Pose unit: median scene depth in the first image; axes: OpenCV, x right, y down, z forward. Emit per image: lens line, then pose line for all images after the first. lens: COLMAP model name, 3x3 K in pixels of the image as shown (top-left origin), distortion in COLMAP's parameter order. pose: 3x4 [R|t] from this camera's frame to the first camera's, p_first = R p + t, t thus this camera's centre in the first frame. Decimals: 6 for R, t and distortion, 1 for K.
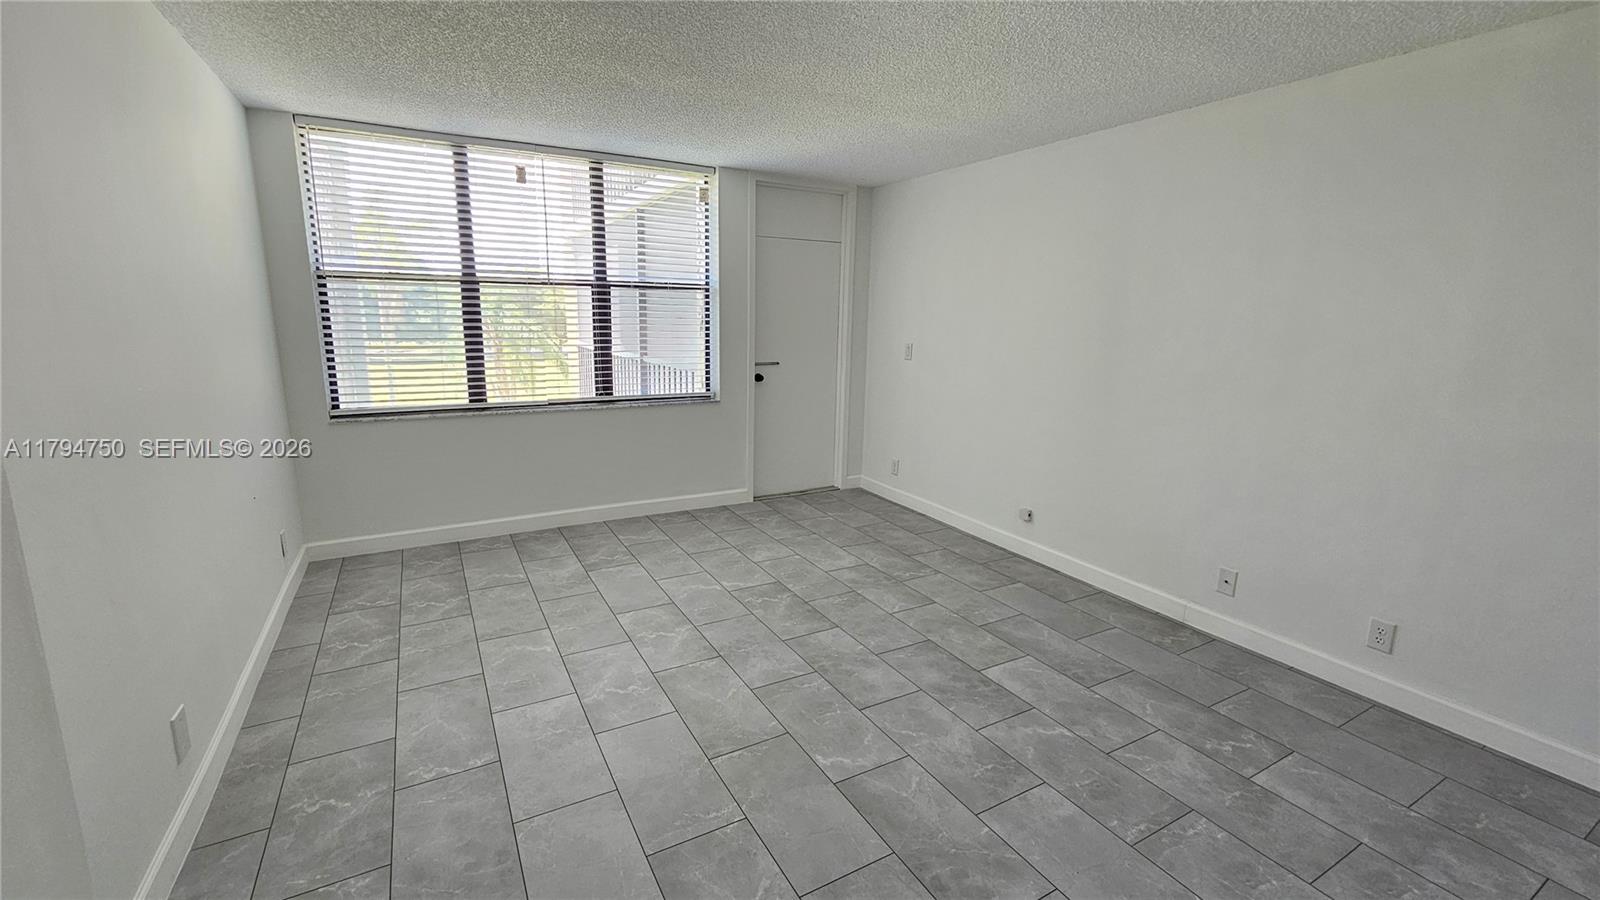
lens RADIAL K [[660.8, 0, 792.0], [0, 660.8, 451.5], [0, 0, 1]] dist [-0.002265, -0.000002]
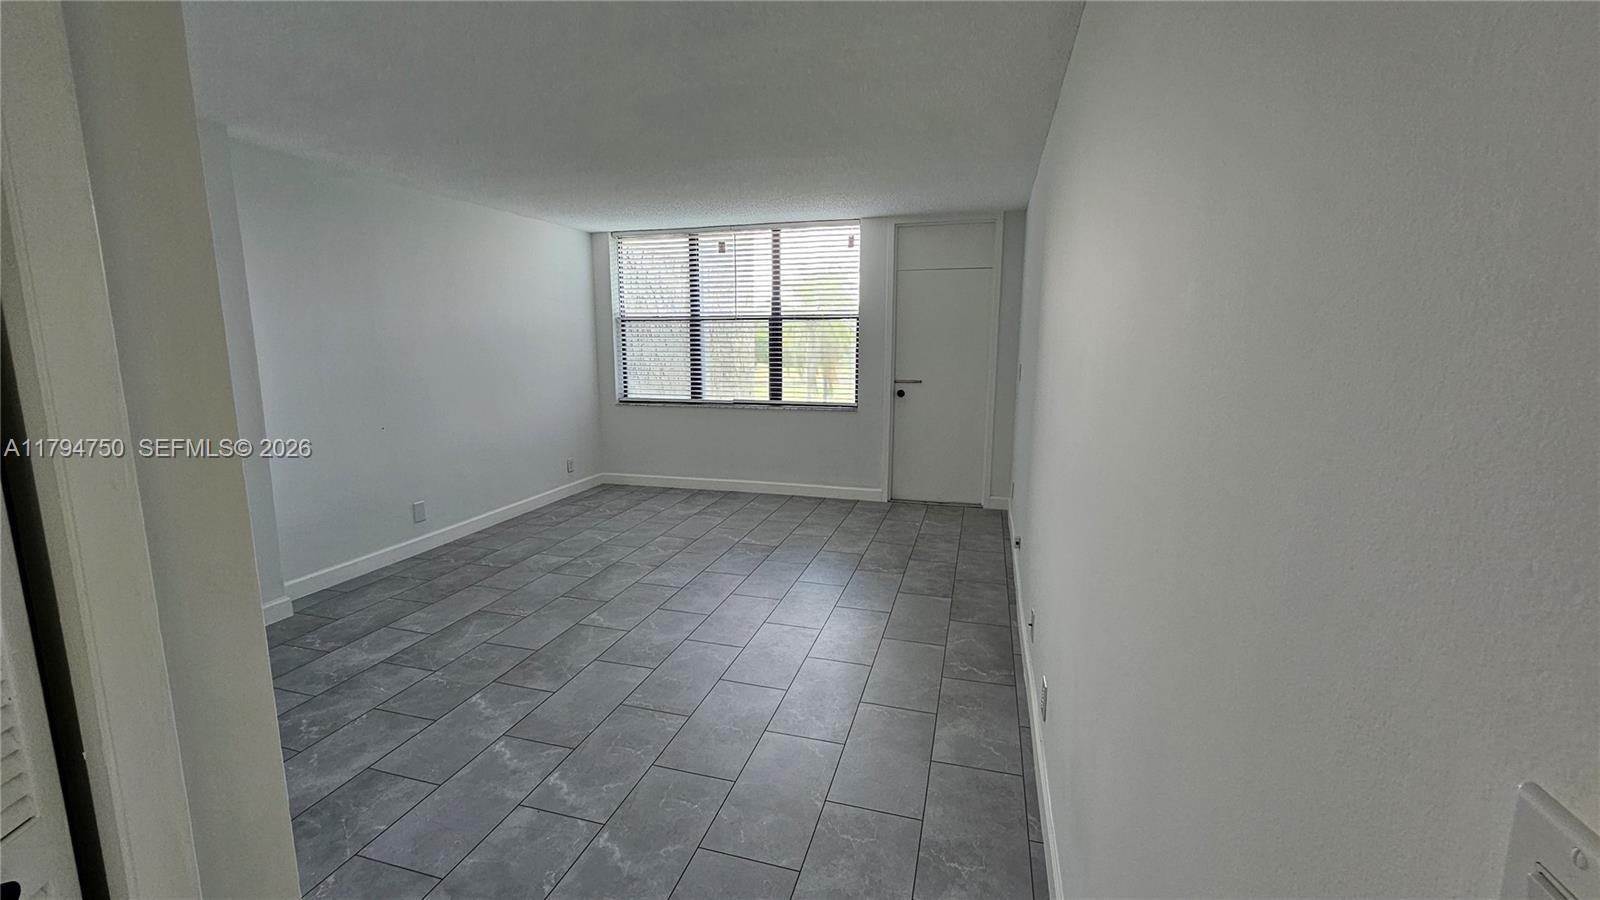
lens RADIAL K [[659.4, 0, 788.9], [0, 659.4, 446.2], [0, 0, 1]] dist [-0.003292, 0.000115]
pose [[0.703692, 0.096897, -0.703867, 0.766007], [-0.133408, 0.991056, 0.003058, -0.000063], [0.697868, 0.091750, 0.710326, 0.089990]]
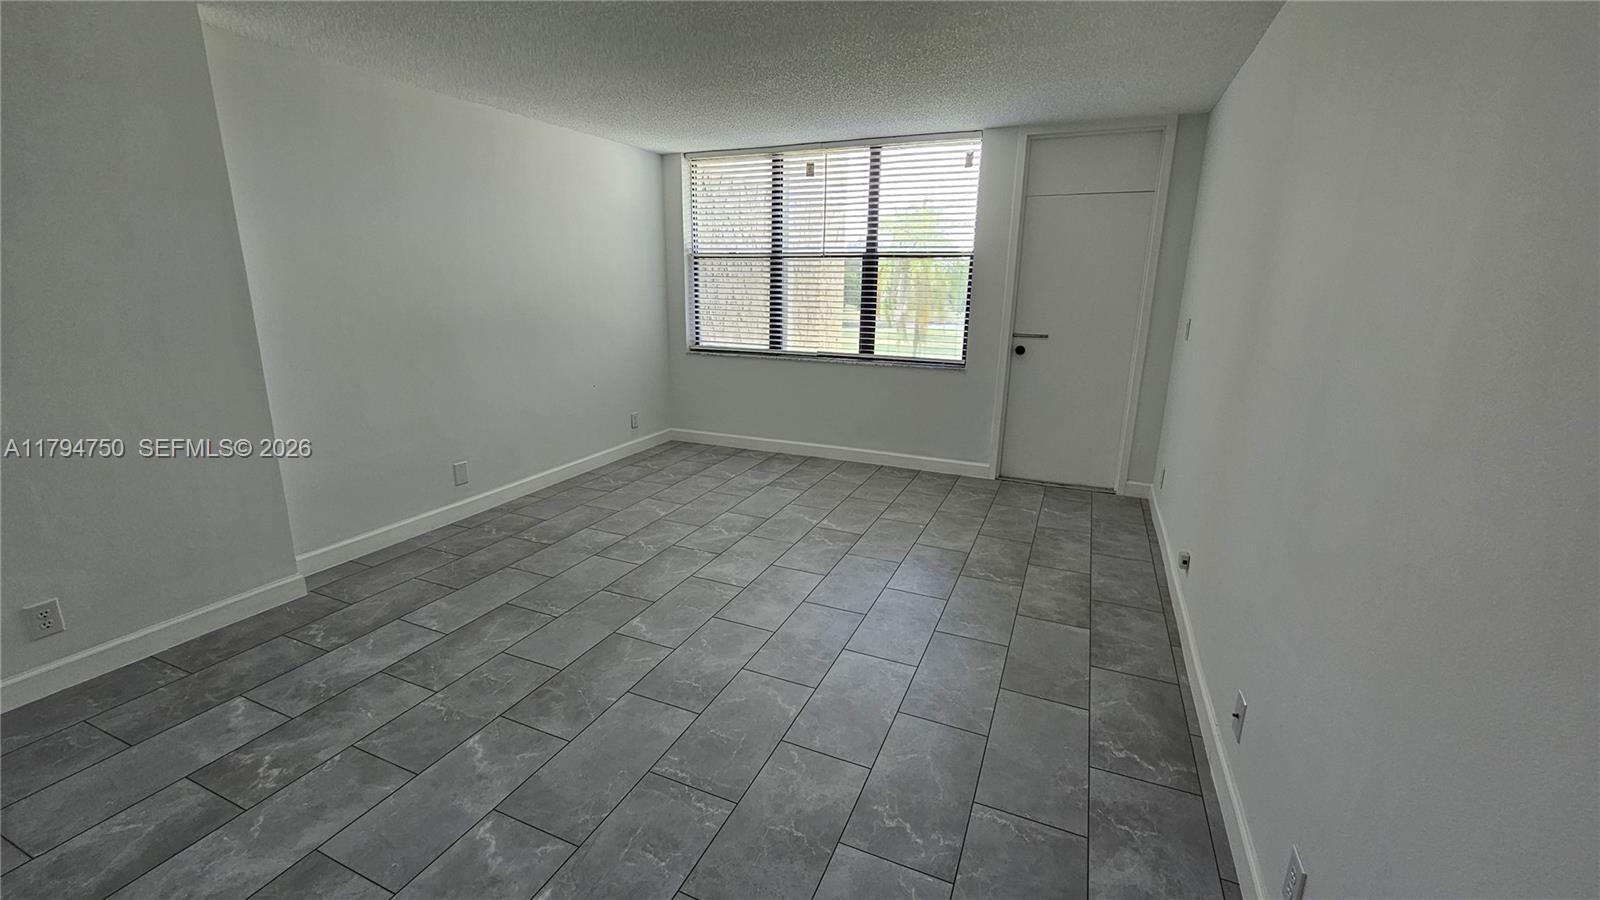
lens RADIAL K [[662.6, 0, 785.6], [0, 662.6, 445.7], [0, 0, 1]] dist [-0.001179, -0.000008]
pose [[0.600680, 0.185483, -0.777676, 0.621425], [-0.164560, 0.980571, 0.106769, -0.031023], [0.782370, 0.063840, 0.619533, 0.213260]]
